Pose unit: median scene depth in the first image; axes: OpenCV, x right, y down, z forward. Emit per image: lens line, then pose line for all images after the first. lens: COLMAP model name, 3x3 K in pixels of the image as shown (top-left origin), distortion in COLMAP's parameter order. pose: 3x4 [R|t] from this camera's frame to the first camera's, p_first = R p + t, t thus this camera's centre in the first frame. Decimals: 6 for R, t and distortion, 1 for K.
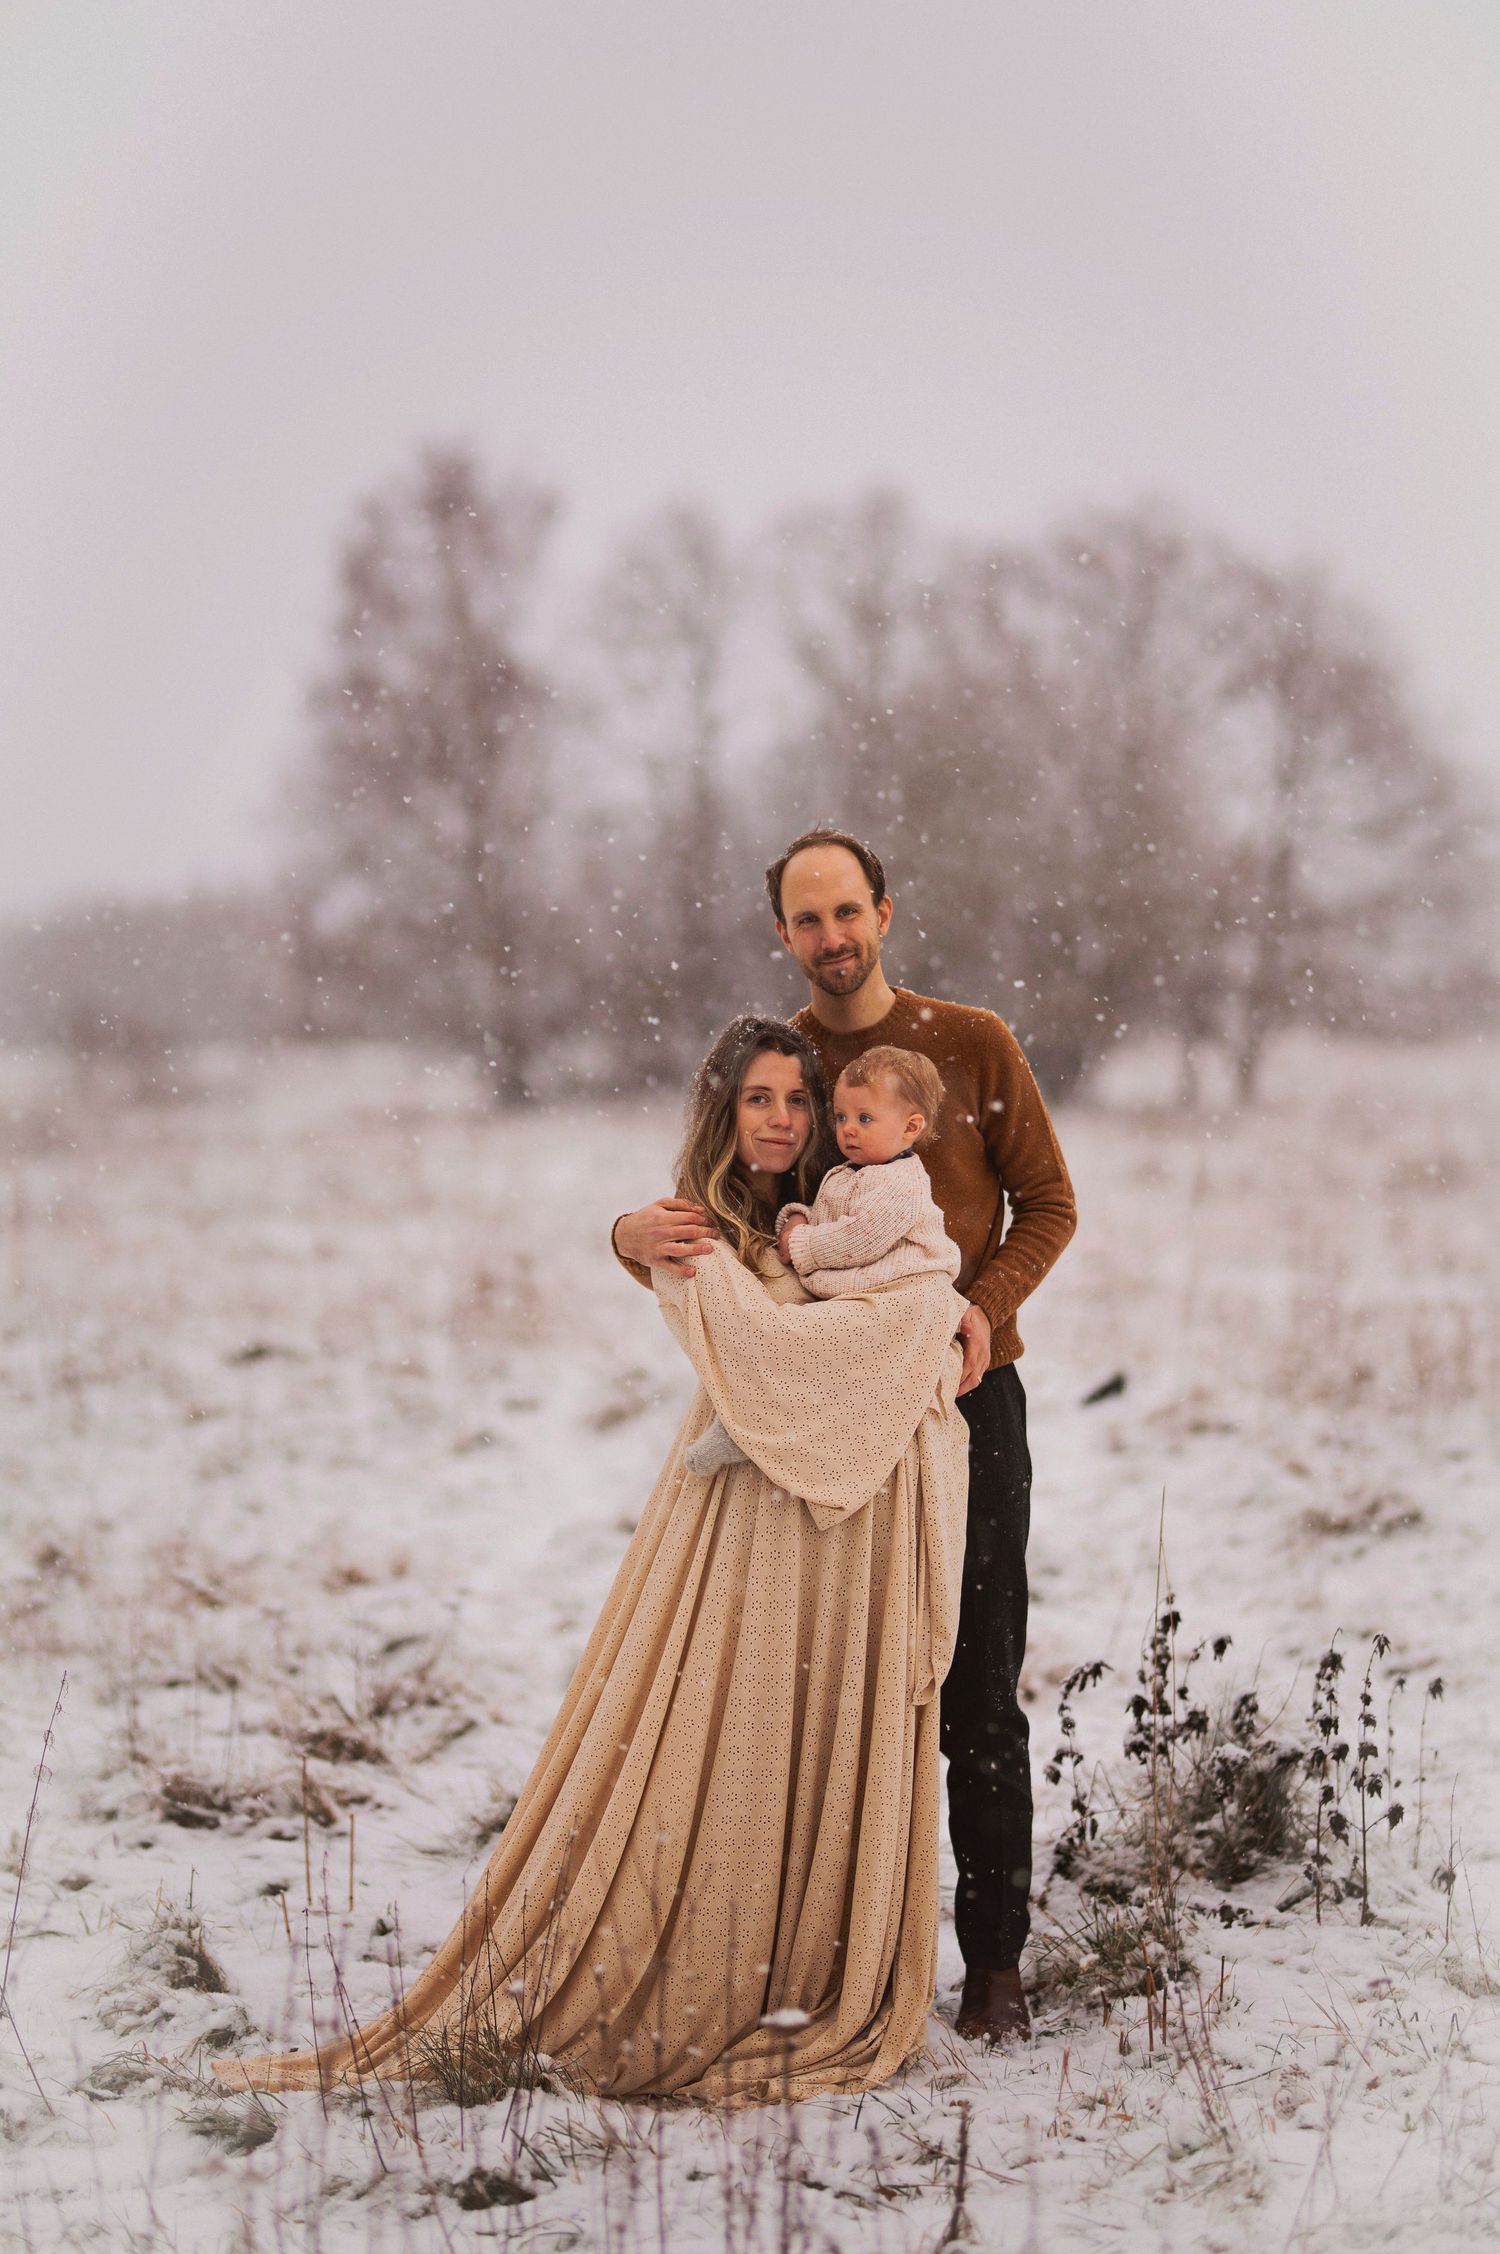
lens RADIAL K [[5532.3, 0, 750.0], [0, 5532.3, 1127.0], [0, 0, 1]] dist [0.020638, -0.846350]
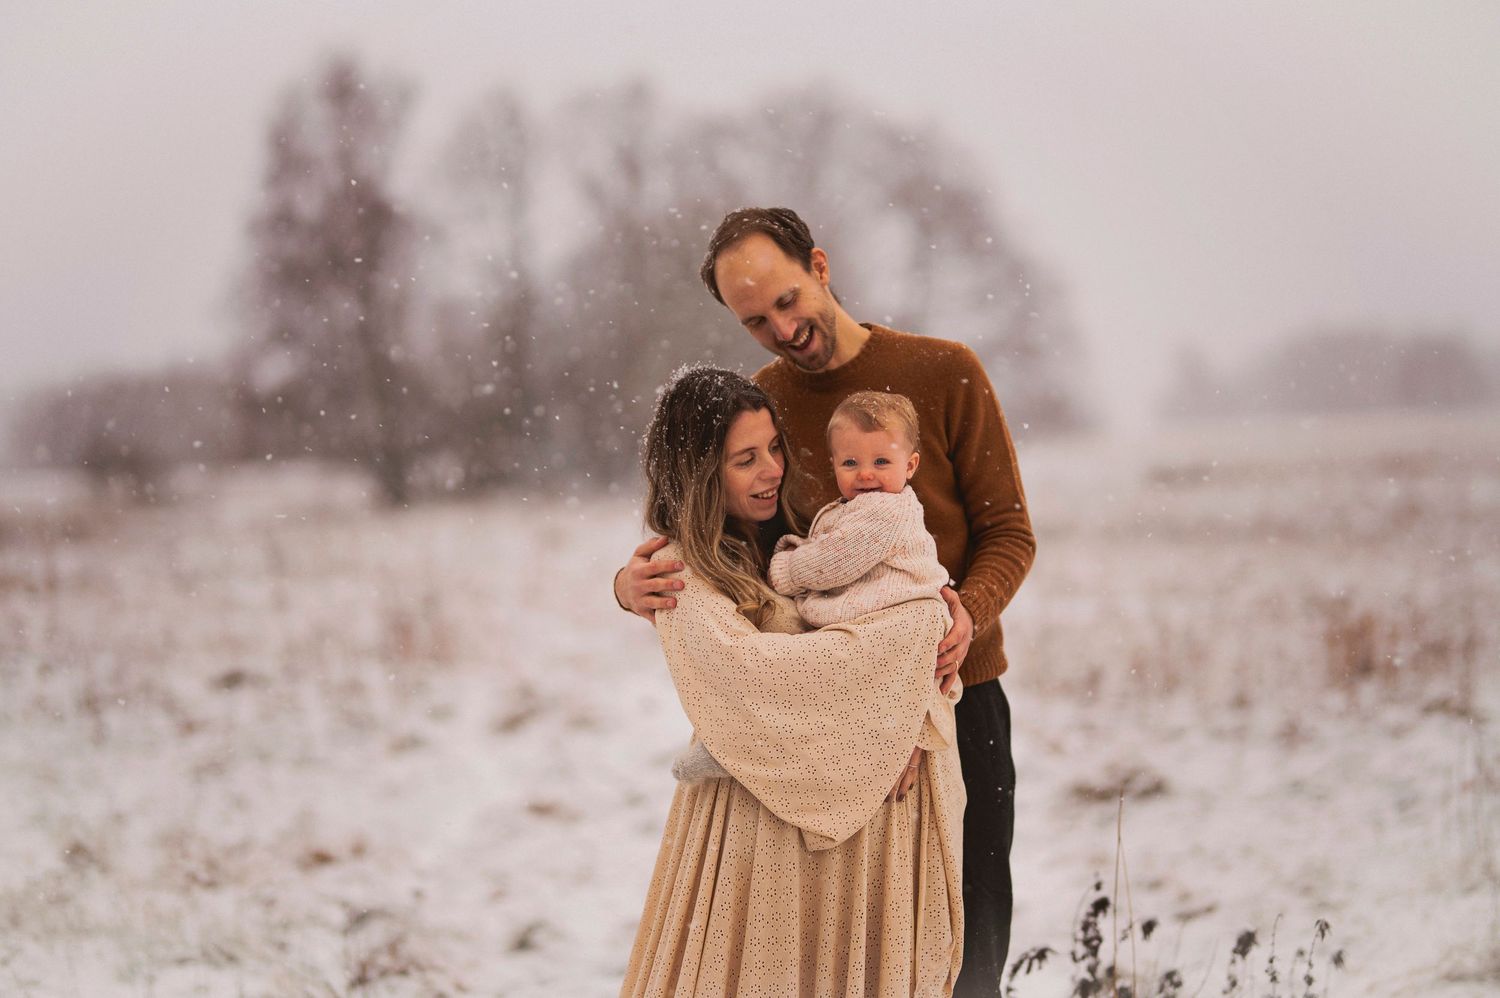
lens RADIAL K [[3681.6, 0, 750.0], [0, 3681.6, 499.0], [0, 0, 1]] dist [0.020638, -0.846350]
pose [[0.998200, -0.023467, 0.055192, -0.025847], [0.023703, 0.999712, -0.003637, 0.007610], [-0.055090, 0.004939, 0.998469, 0.220516]]
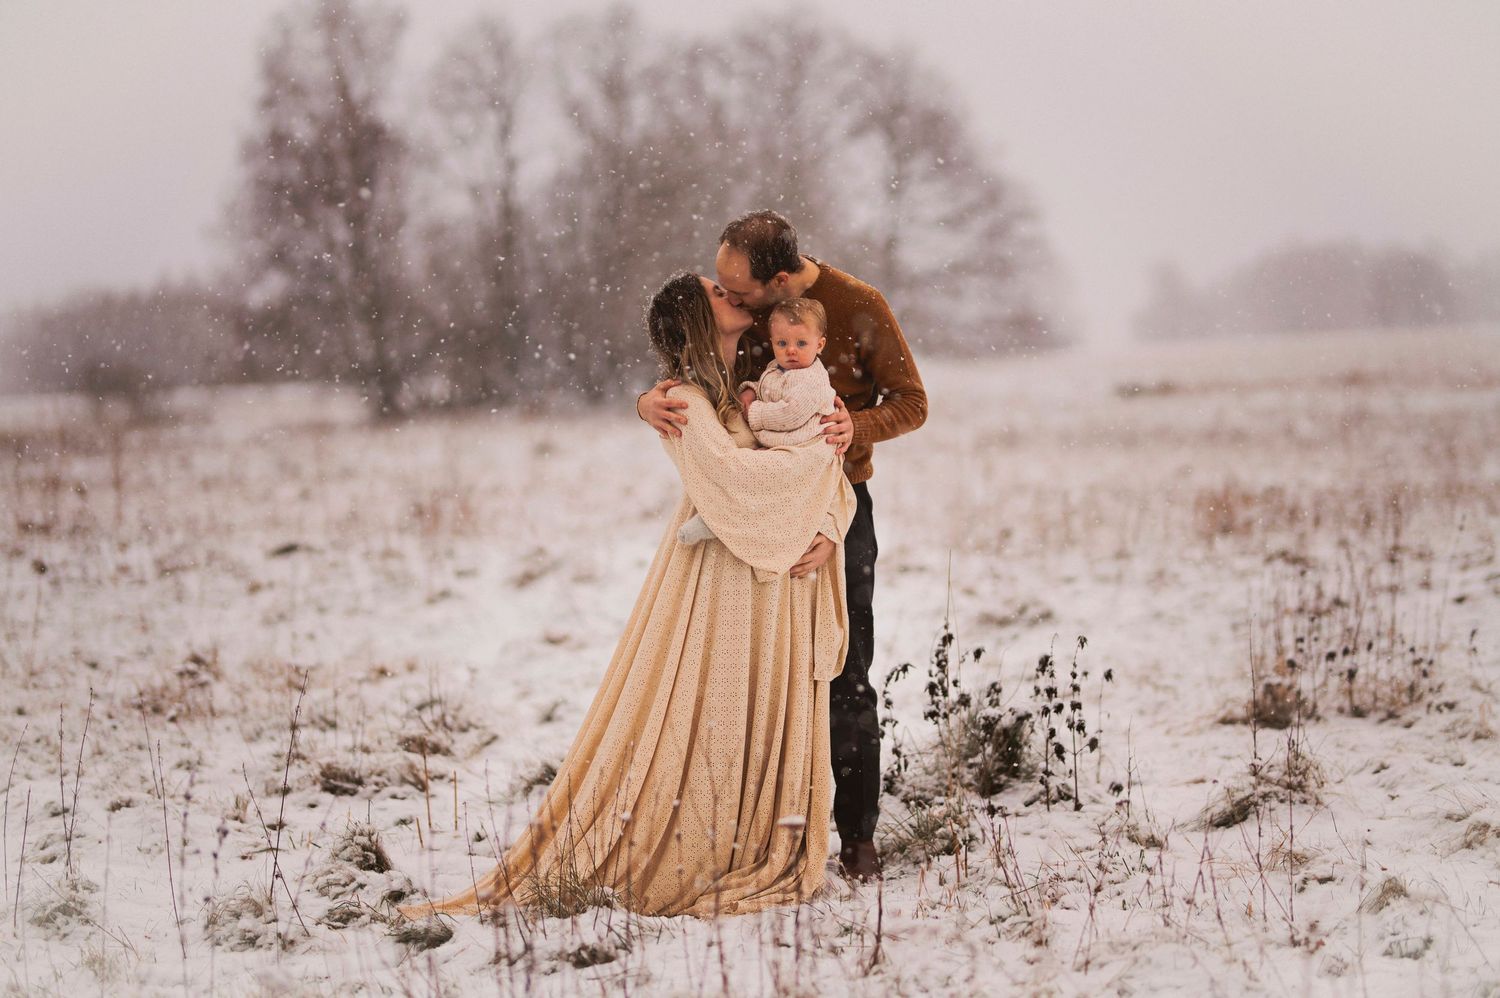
lens RADIAL K [[3681.6, 0, 750.0], [0, 3681.6, 499.0], [0, 0, 1]] dist [0.020638, -0.846350]
pose [[0.997836, -0.028704, 0.059156, -0.037493], [0.027662, 0.999449, 0.018347, 0.020833], [-0.059650, -0.016671, 0.998080, -0.073421]]
